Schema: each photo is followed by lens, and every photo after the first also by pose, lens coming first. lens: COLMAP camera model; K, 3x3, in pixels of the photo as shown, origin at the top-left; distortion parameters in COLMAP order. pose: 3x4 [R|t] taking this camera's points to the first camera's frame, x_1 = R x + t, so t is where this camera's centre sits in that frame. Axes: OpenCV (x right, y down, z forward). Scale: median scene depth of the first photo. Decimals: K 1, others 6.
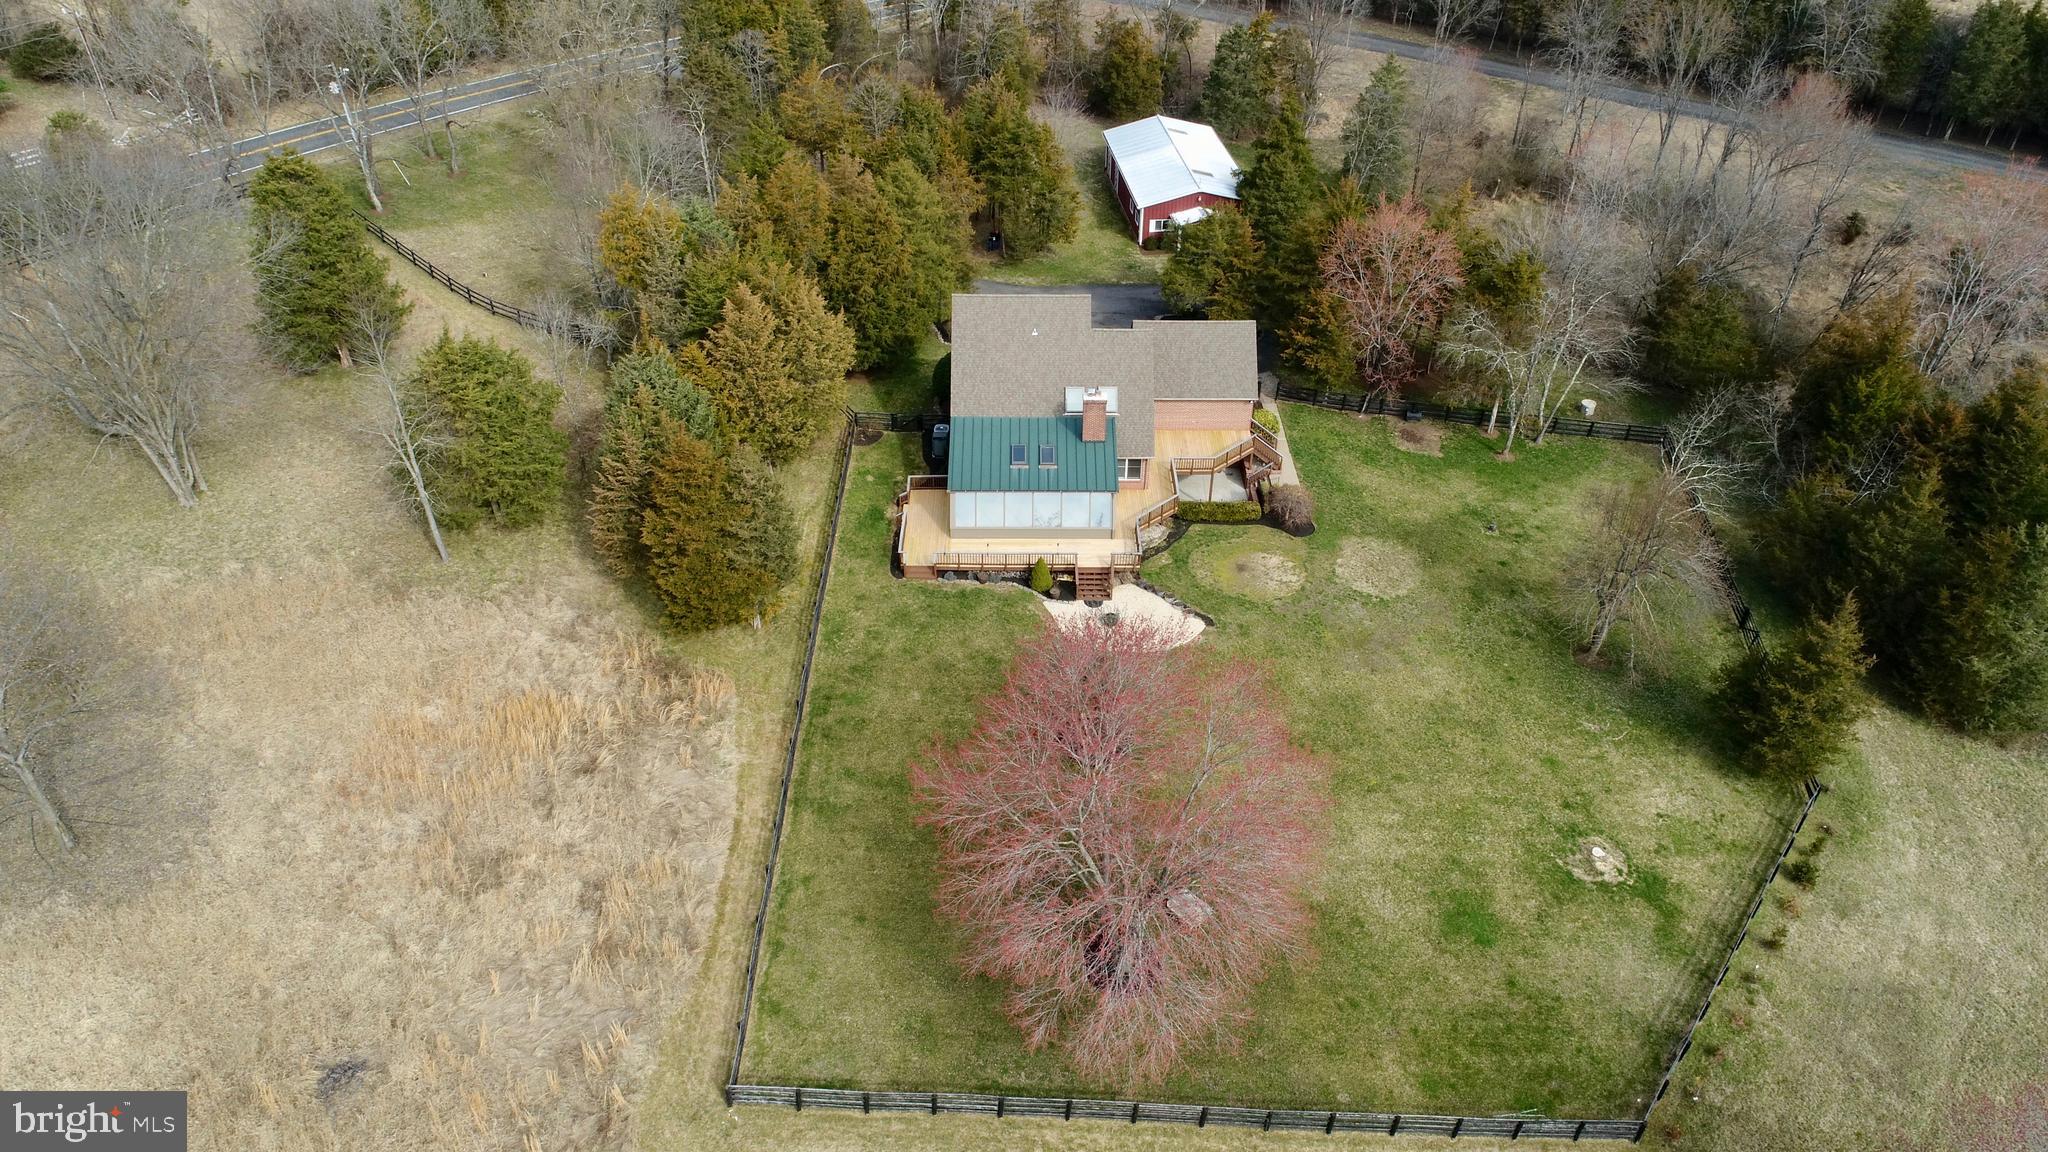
lens RADIAL K [[1360.8, 0, 1024.0], [0, 1360.8, 576.0], [0, 0, 1]] dist [-0.003687, -0.004555]
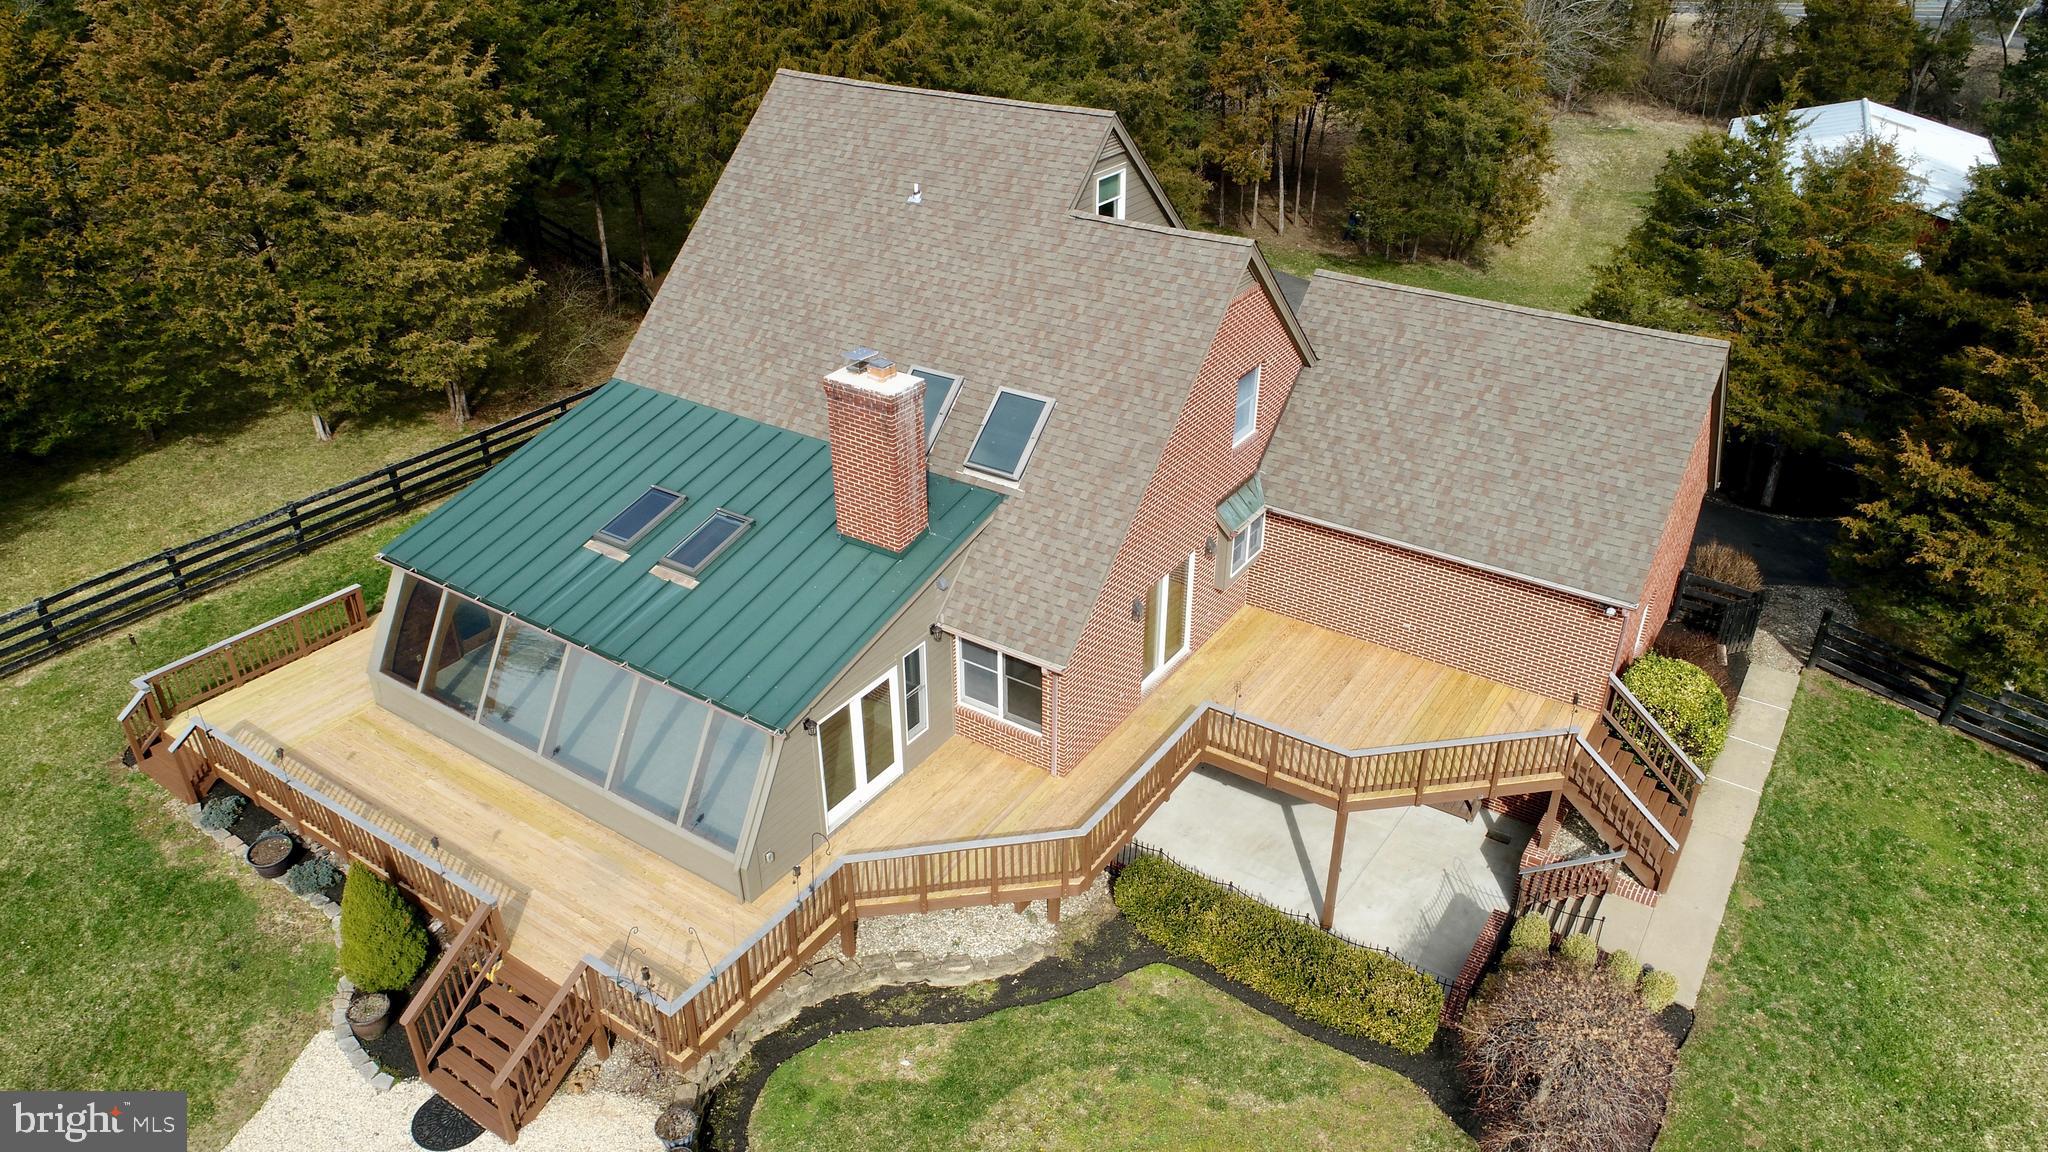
lens RADIAL K [[1360.8, 0, 1024.0], [0, 1360.8, 576.0], [0, 0, 1]] dist [-0.003687, -0.004555]
pose [[0.828873, 0.270309, -0.489799, 0.206799], [-0.331893, 0.942401, -0.041563, -0.087117], [0.450353, 0.197011, 0.870844, 0.731325]]
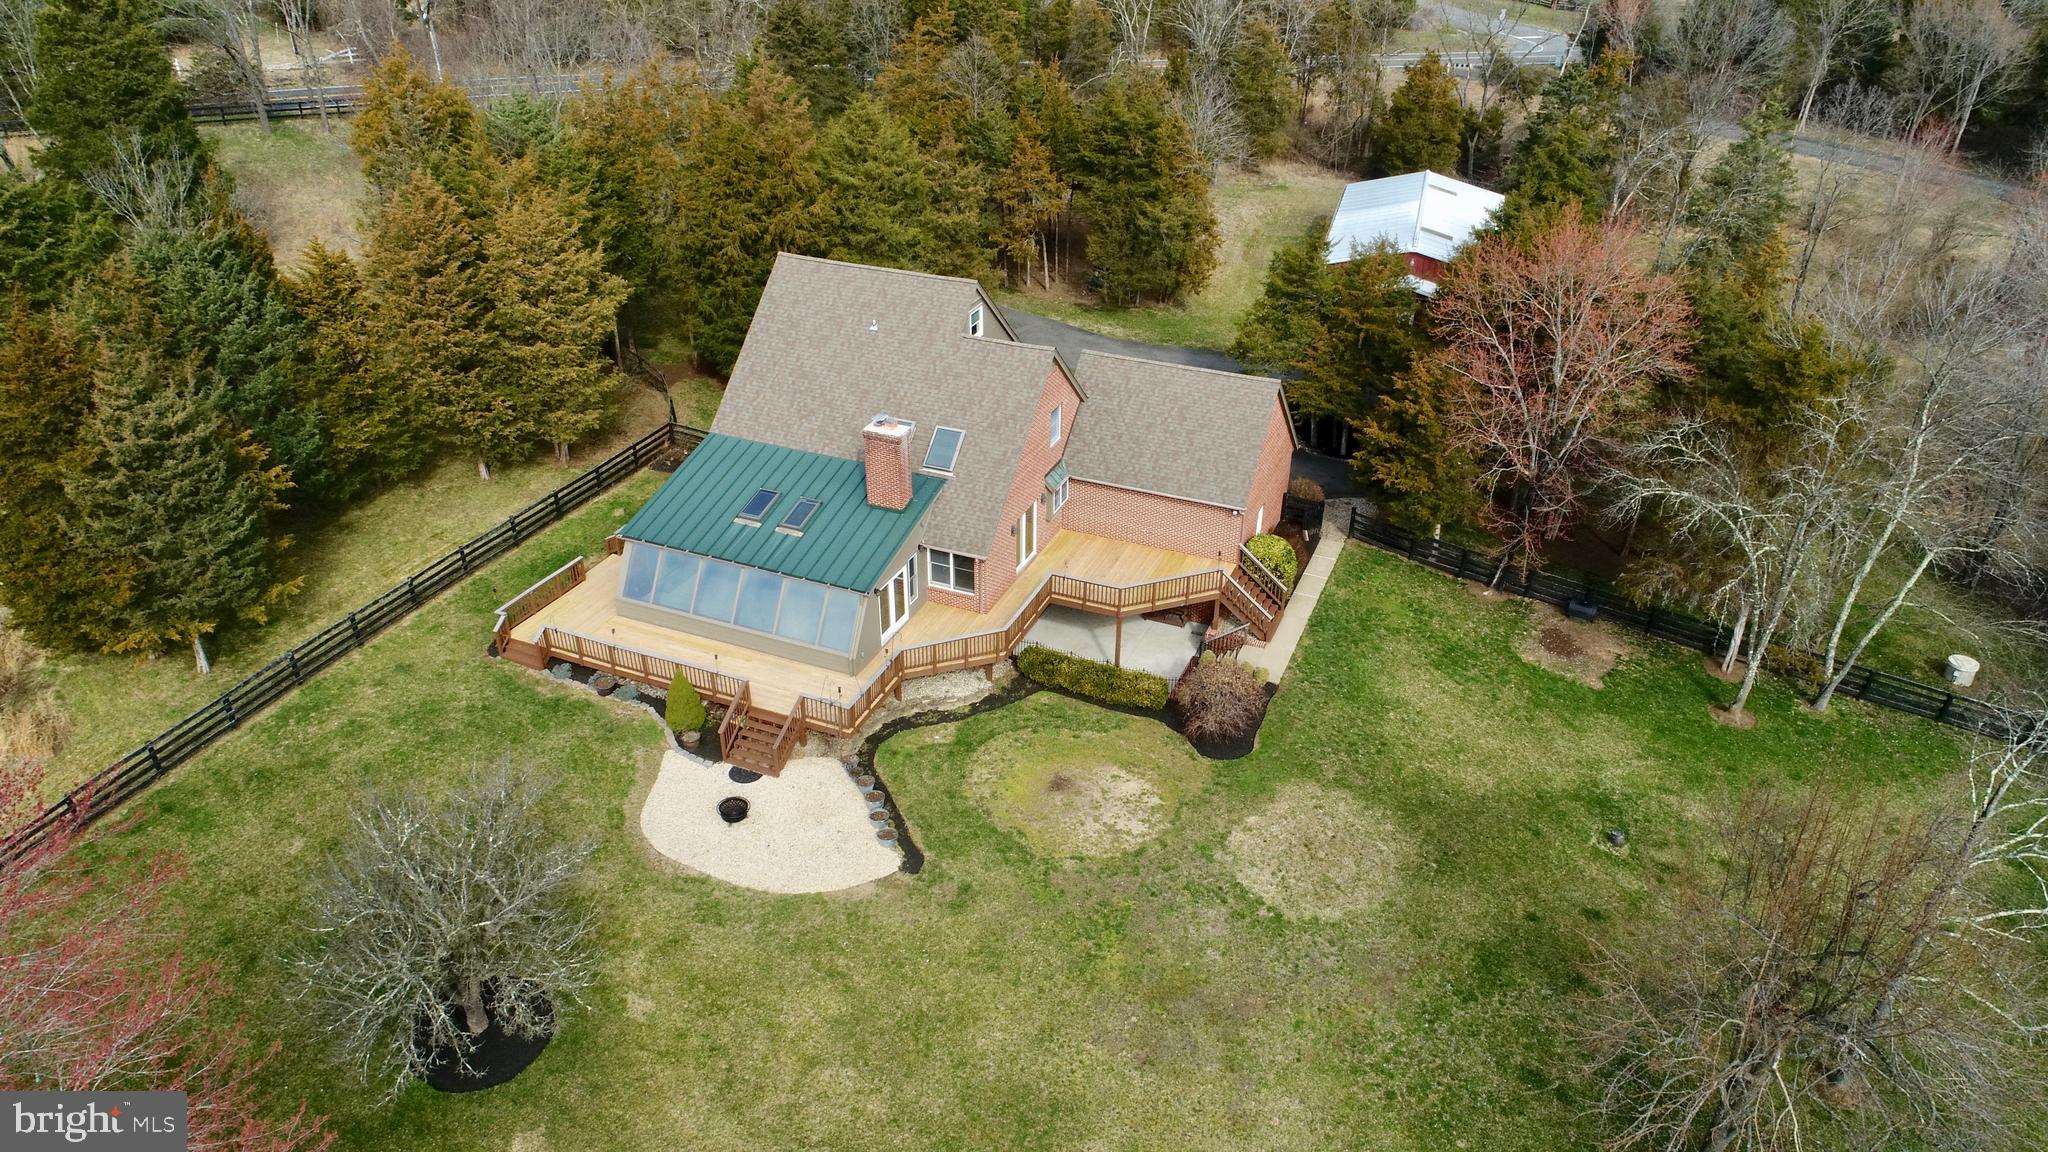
lens RADIAL K [[1360.8, 0, 1024.0], [0, 1360.8, 576.0], [0, 0, 1]] dist [-0.003687, -0.004555]
pose [[0.919373, 0.198910, -0.339394, 0.293108], [-0.238670, 0.967858, -0.079287, -0.036955], [0.312714, 0.153898, 0.937297, 0.454342]]
